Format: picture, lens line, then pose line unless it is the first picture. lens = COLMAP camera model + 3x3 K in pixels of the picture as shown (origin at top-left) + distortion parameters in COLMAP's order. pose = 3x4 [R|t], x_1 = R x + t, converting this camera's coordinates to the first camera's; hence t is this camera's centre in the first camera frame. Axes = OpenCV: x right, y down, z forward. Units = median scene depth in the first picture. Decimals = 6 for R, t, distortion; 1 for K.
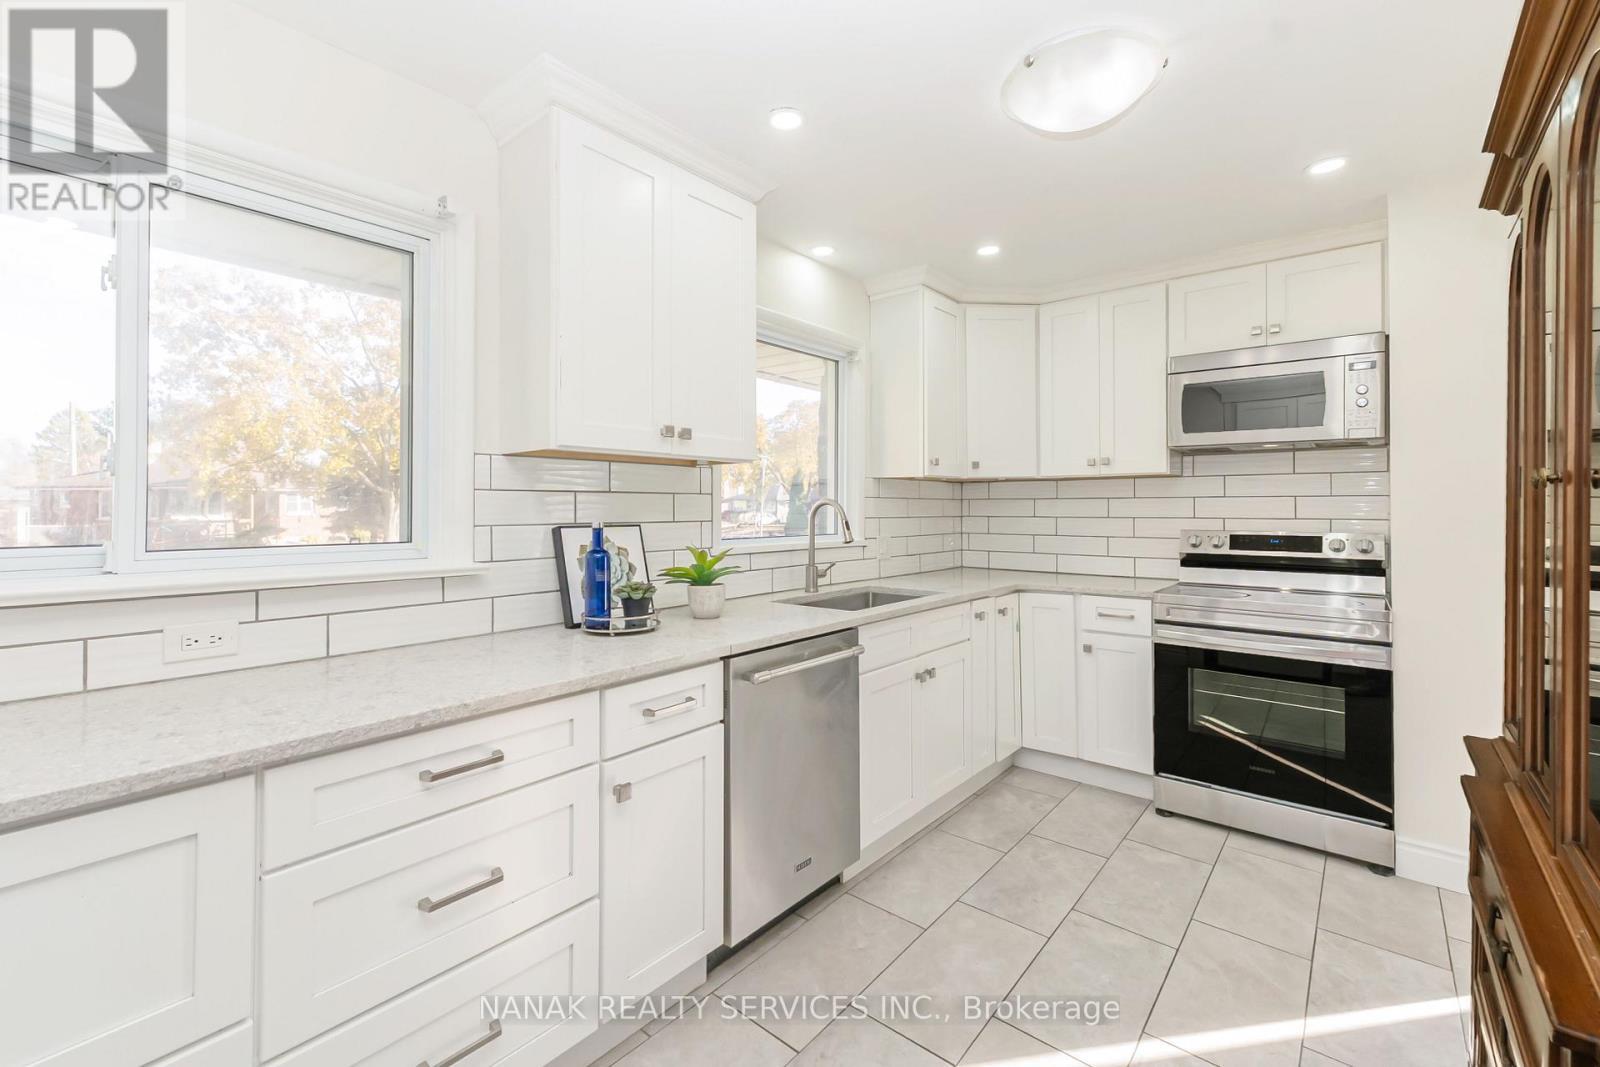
lens RADIAL K [[697.1, 0, 792.9], [0, 697.1, 516.0], [0, 0, 1]] dist [-0.003220, 0.000449]
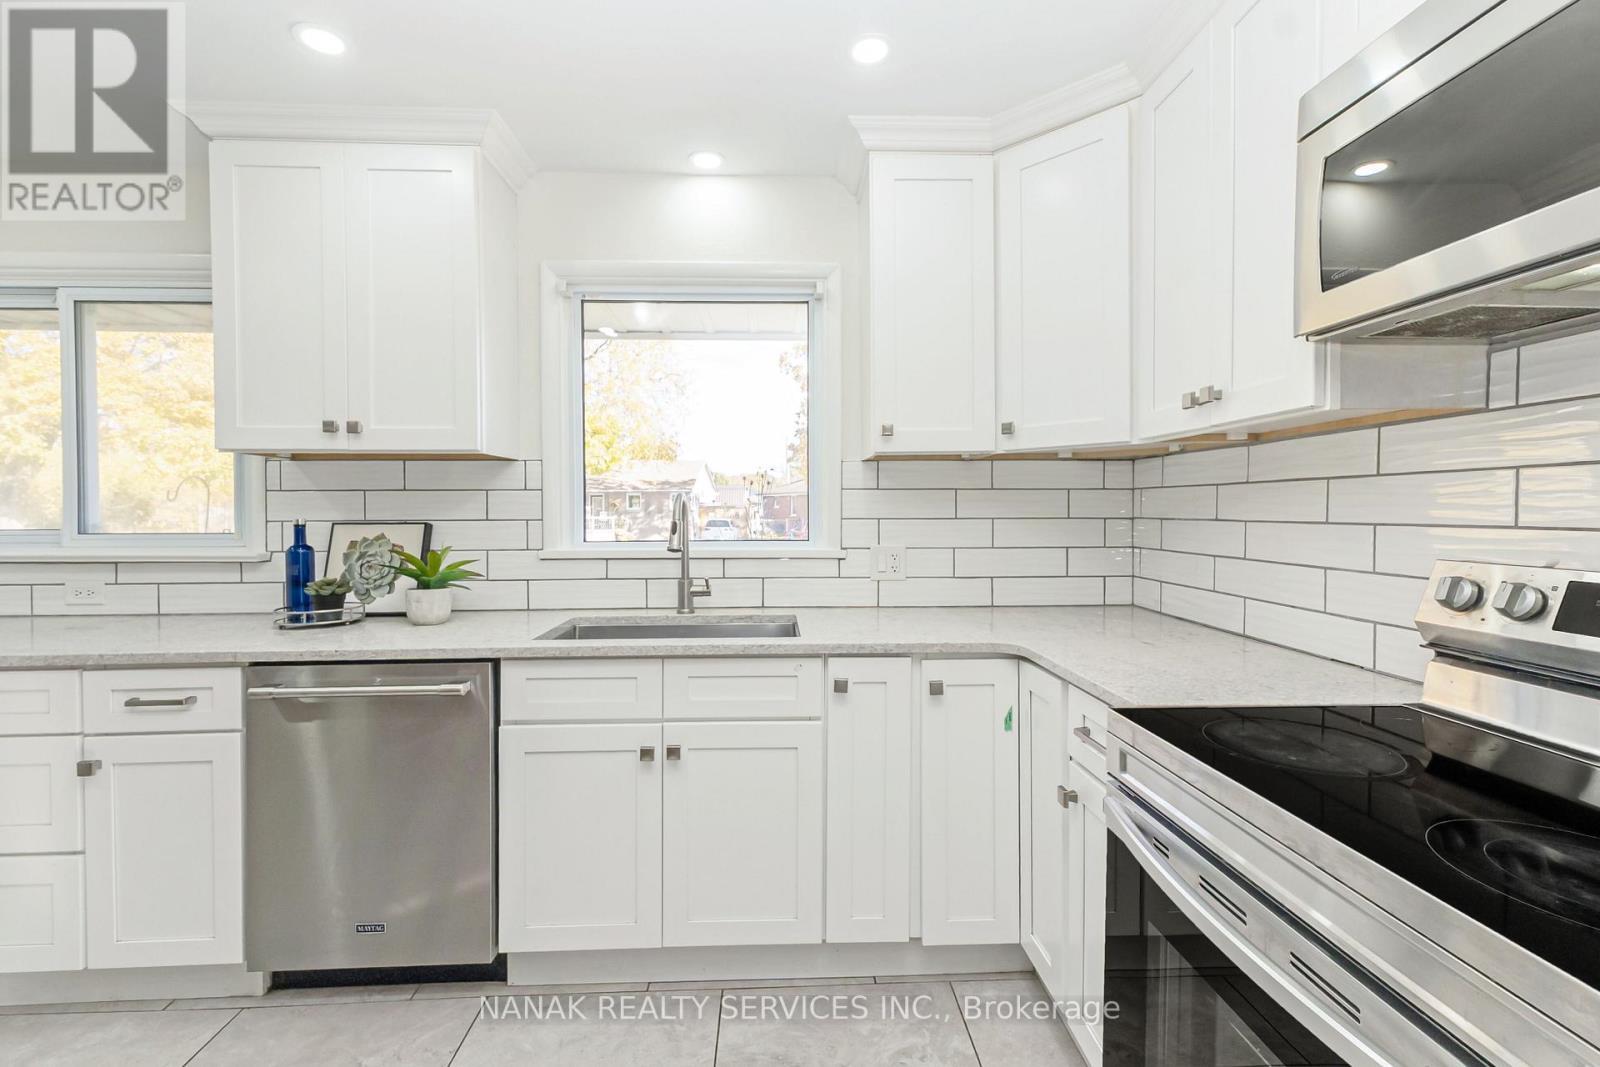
lens RADIAL K [[697.1, 0, 797.1], [0, 697.1, 529.9], [0, 0, 1]] dist [-0.003220, 0.000449]
pose [[0.673497, 0.022701, -0.738841, 0.684715], [-0.005866, 0.999661, 0.025368, -0.004205], [0.739167, -0.012752, 0.673402, 0.577376]]
